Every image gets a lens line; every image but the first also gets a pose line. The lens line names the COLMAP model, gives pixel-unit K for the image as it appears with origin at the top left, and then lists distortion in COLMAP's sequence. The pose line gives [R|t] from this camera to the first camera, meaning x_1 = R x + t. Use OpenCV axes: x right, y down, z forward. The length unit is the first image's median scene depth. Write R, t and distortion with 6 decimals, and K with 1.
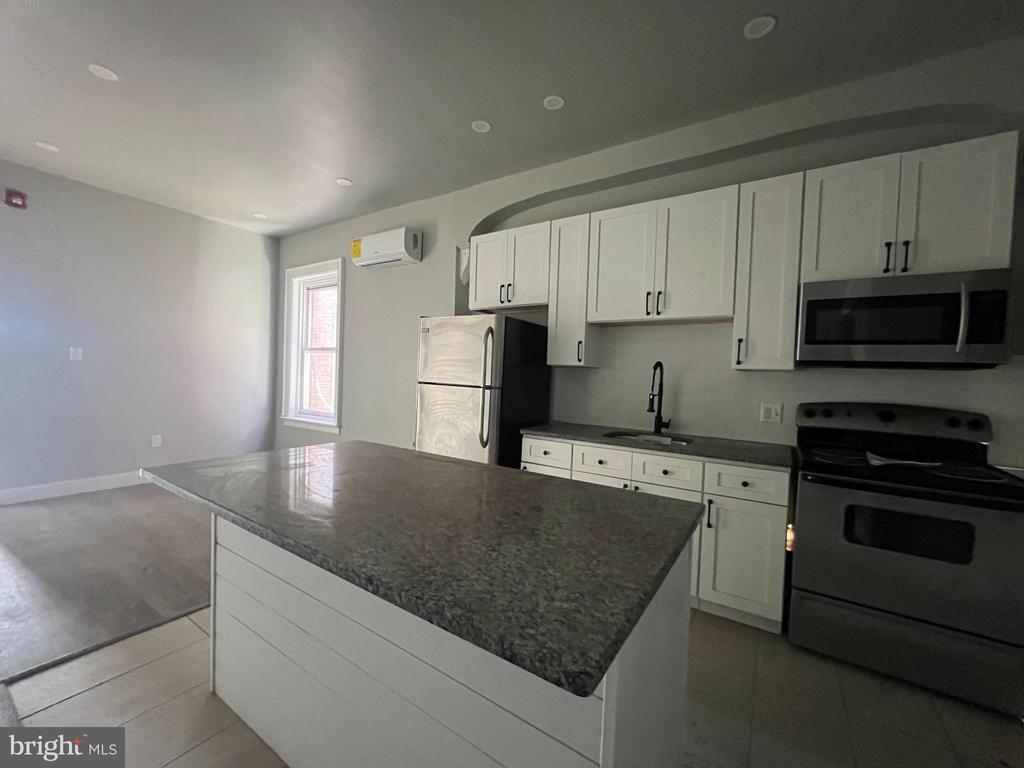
lens RADIAL K [[411.9, 0, 512.8], [0, 411.9, 386.2], [0, 0, 1]] dist [-0.002021, -0.000624]
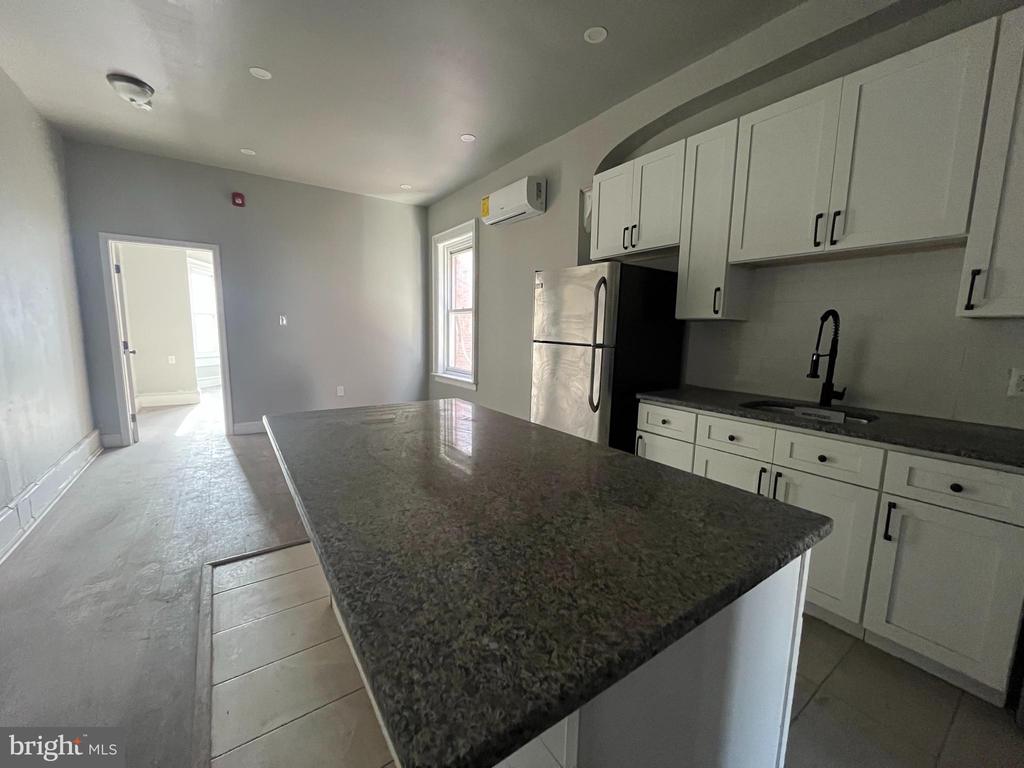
lens RADIAL K [[411.9, 0, 512.8], [0, 411.9, 386.2], [0, 0, 1]] dist [-0.002021, -0.000624]
pose [[0.928920, 0.032380, -0.368861, 0.103972], [0.004343, 0.995148, 0.098296, 0.001441], [0.370254, -0.092911, 0.924272, 0.096750]]
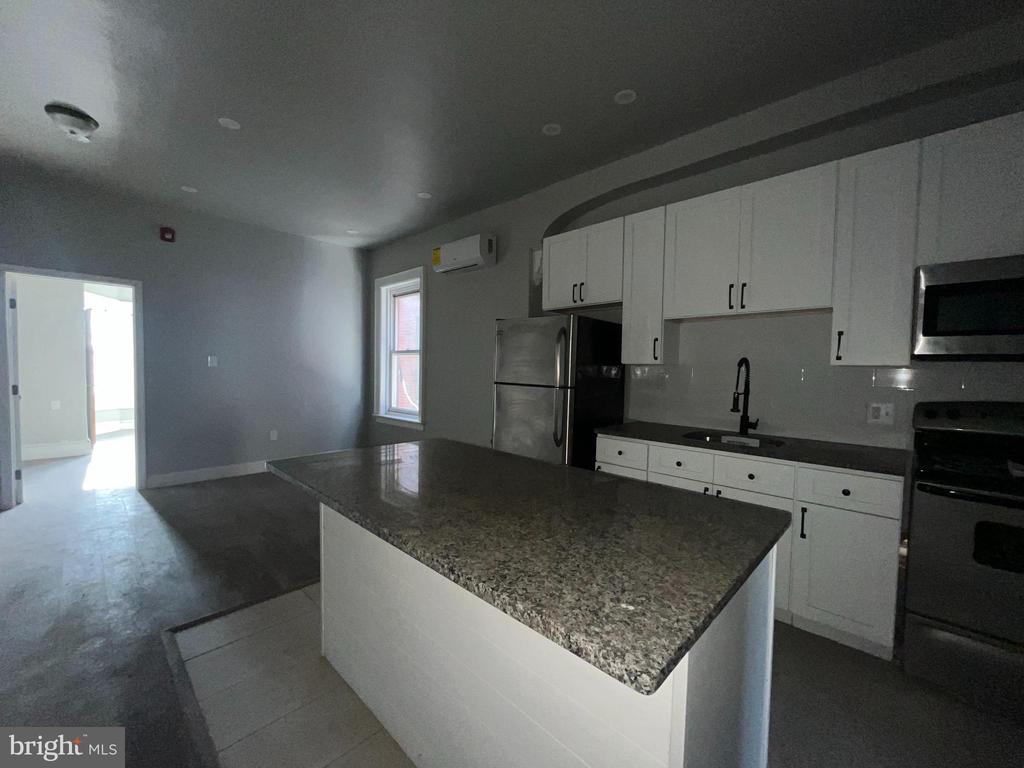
lens RADIAL K [[411.9, 0, 512.8], [0, 411.9, 386.2], [0, 0, 1]] dist [-0.002021, -0.000624]
pose [[0.983252, -0.010103, -0.181971, 0.007152], [0.011865, 0.999893, 0.008595, -0.010536], [0.181865, -0.010610, 0.983266, -0.018791]]
